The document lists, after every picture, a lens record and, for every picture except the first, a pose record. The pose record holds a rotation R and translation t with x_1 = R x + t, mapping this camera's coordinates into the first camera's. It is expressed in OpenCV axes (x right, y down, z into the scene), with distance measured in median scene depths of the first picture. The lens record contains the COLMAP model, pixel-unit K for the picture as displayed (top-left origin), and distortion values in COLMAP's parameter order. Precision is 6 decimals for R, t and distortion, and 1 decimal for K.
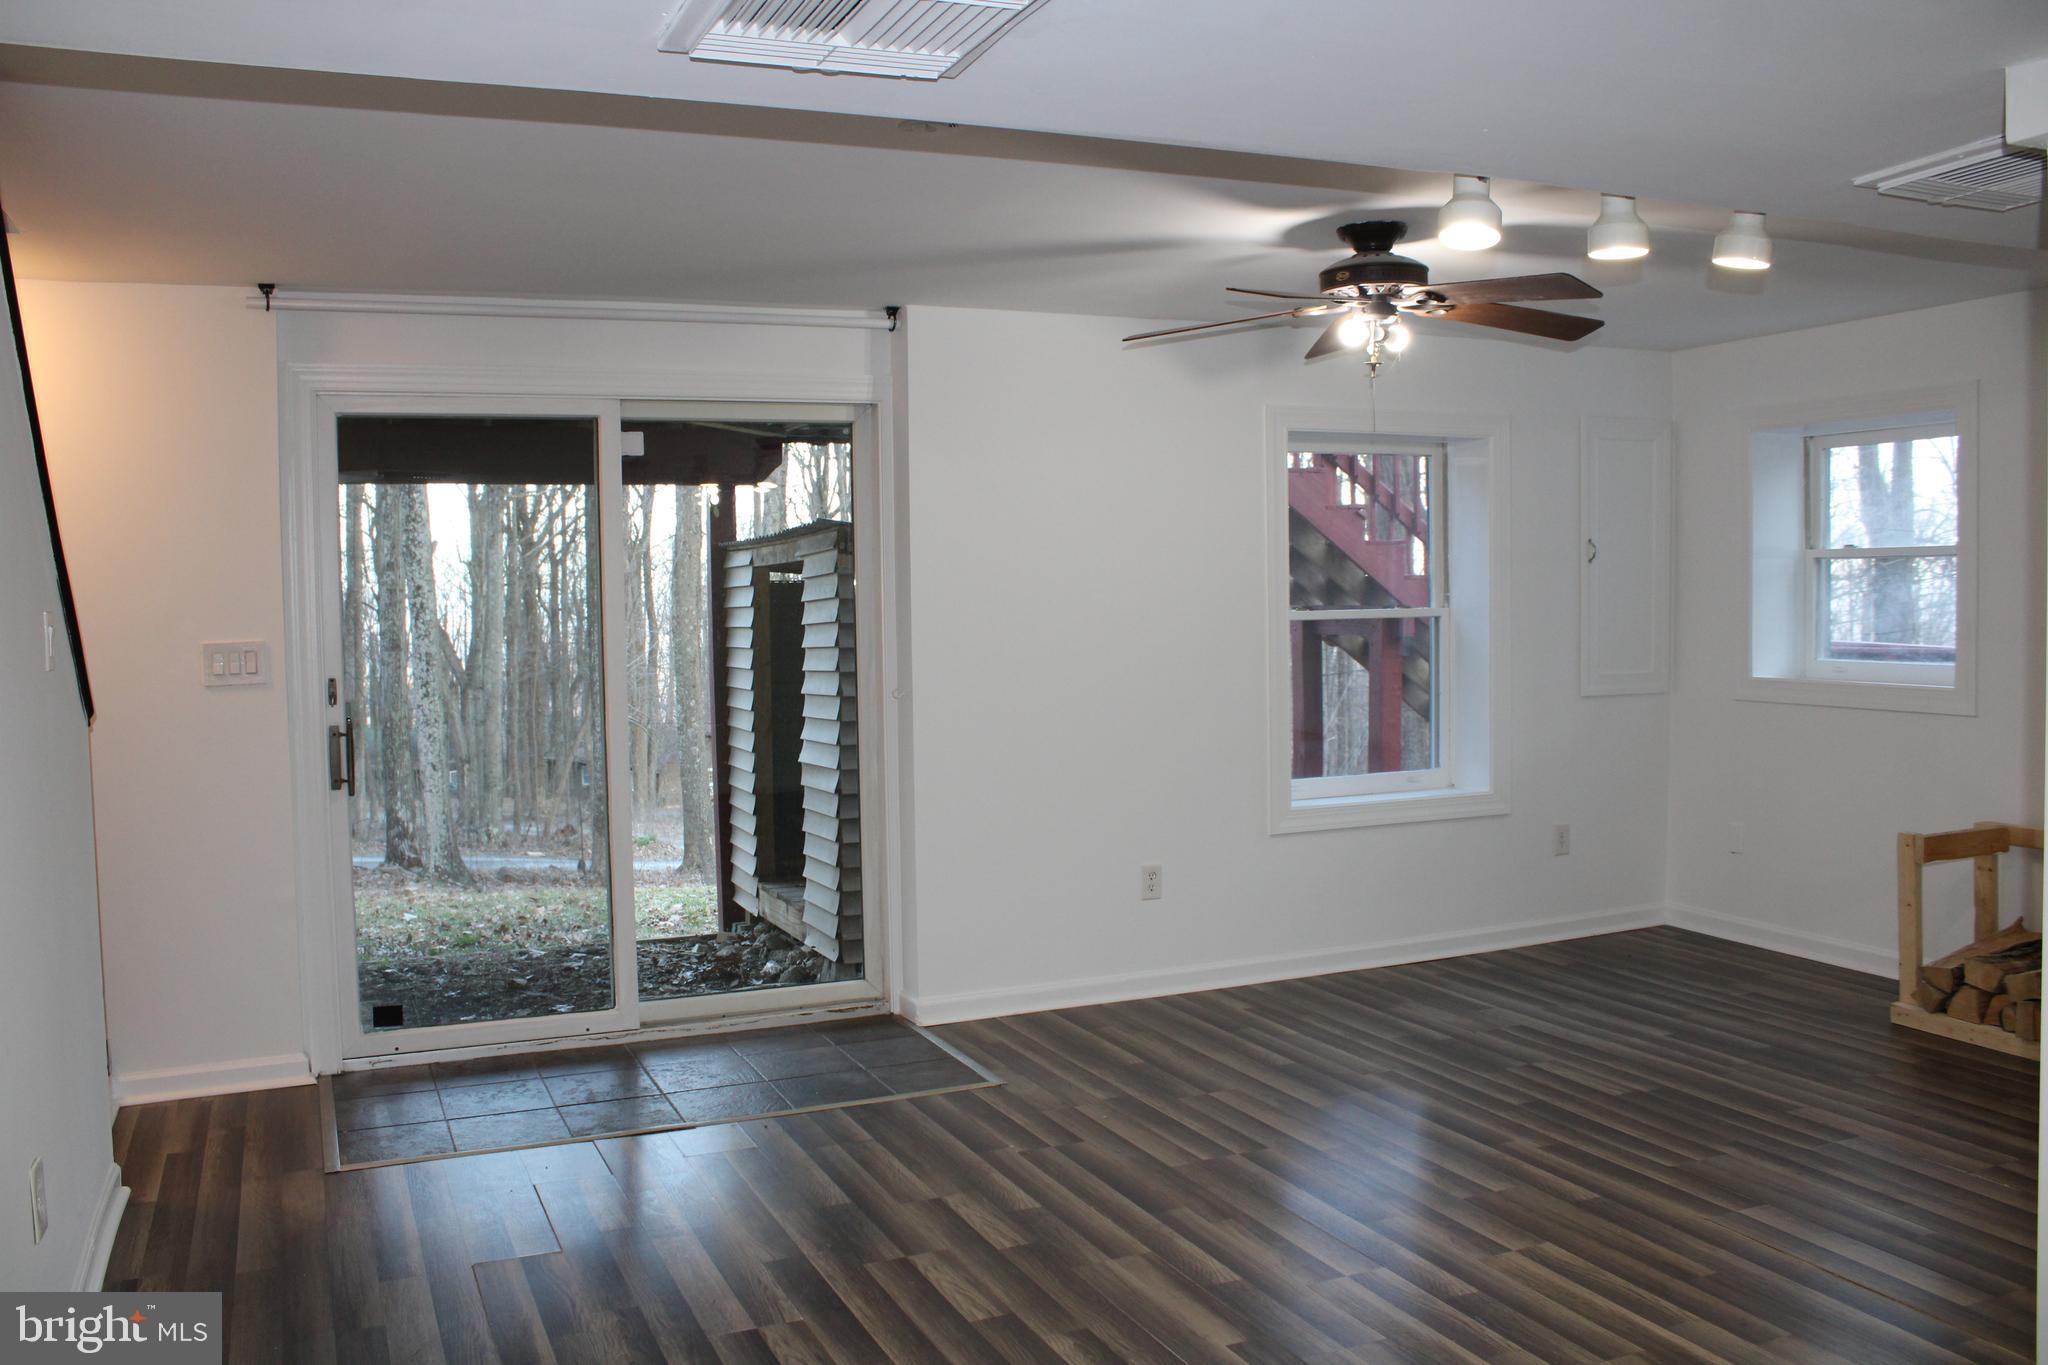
lens RADIAL K [[1685.9, 0, 997.6], [0, 1685.9, 676.6], [0, 0, 1]] dist [-0.152281, 0.138415]
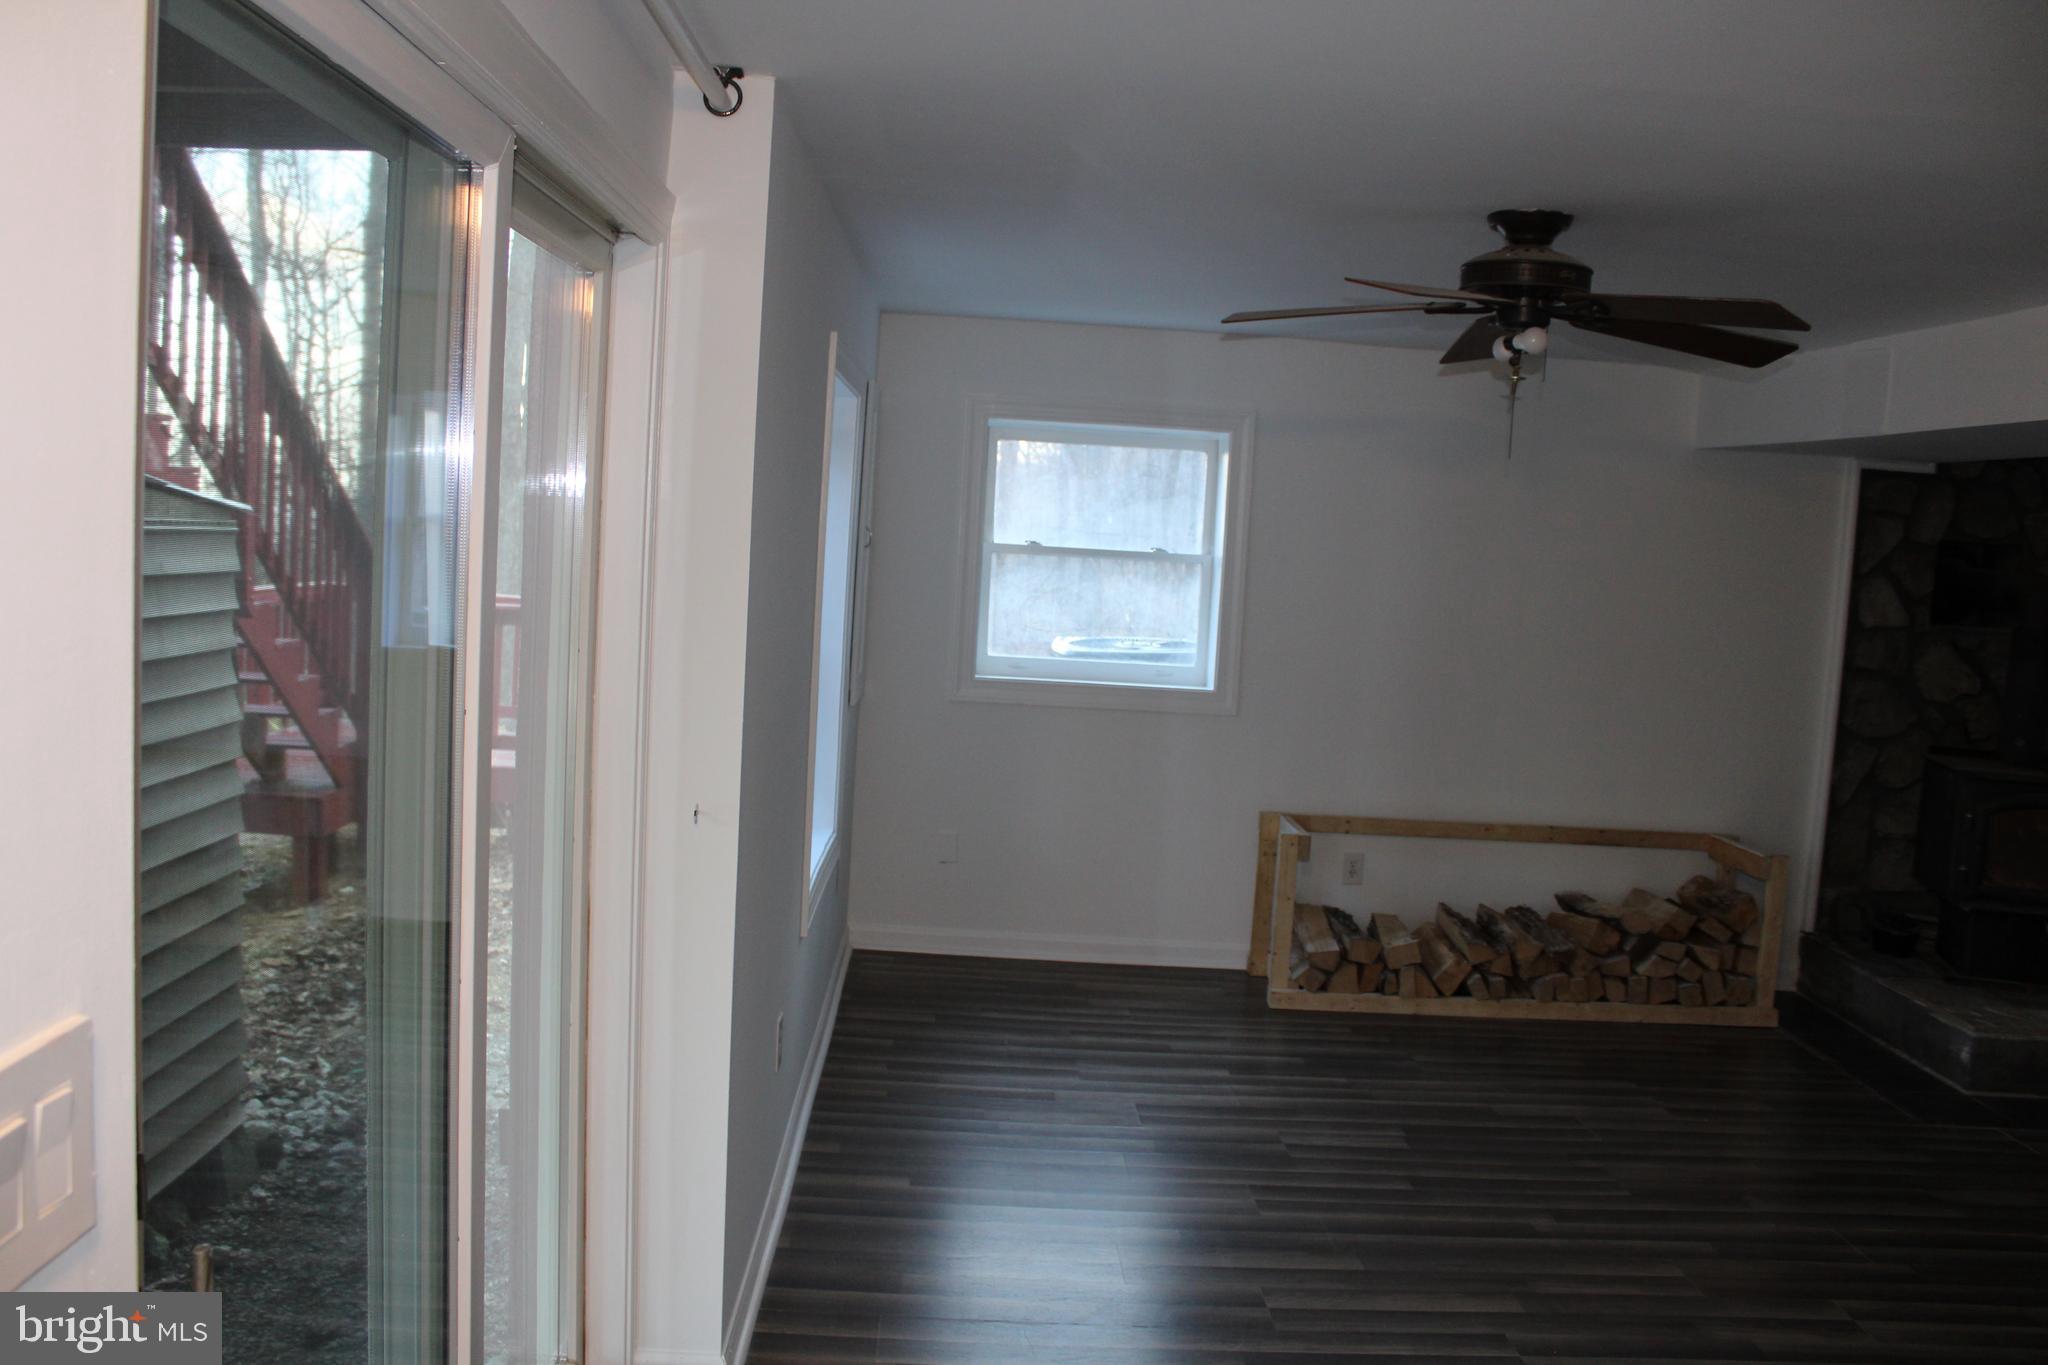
lens RADIAL K [[1685.9, 0, 1013.8], [0, 1685.9, 678.7], [0, 0, 1]] dist [-0.152281, 0.138415]
pose [[0.357949, -0.042315, 0.932782, -0.607269], [-0.015888, 0.998552, 0.051396, -0.067677], [-0.933606, -0.033218, 0.356759, 0.882458]]
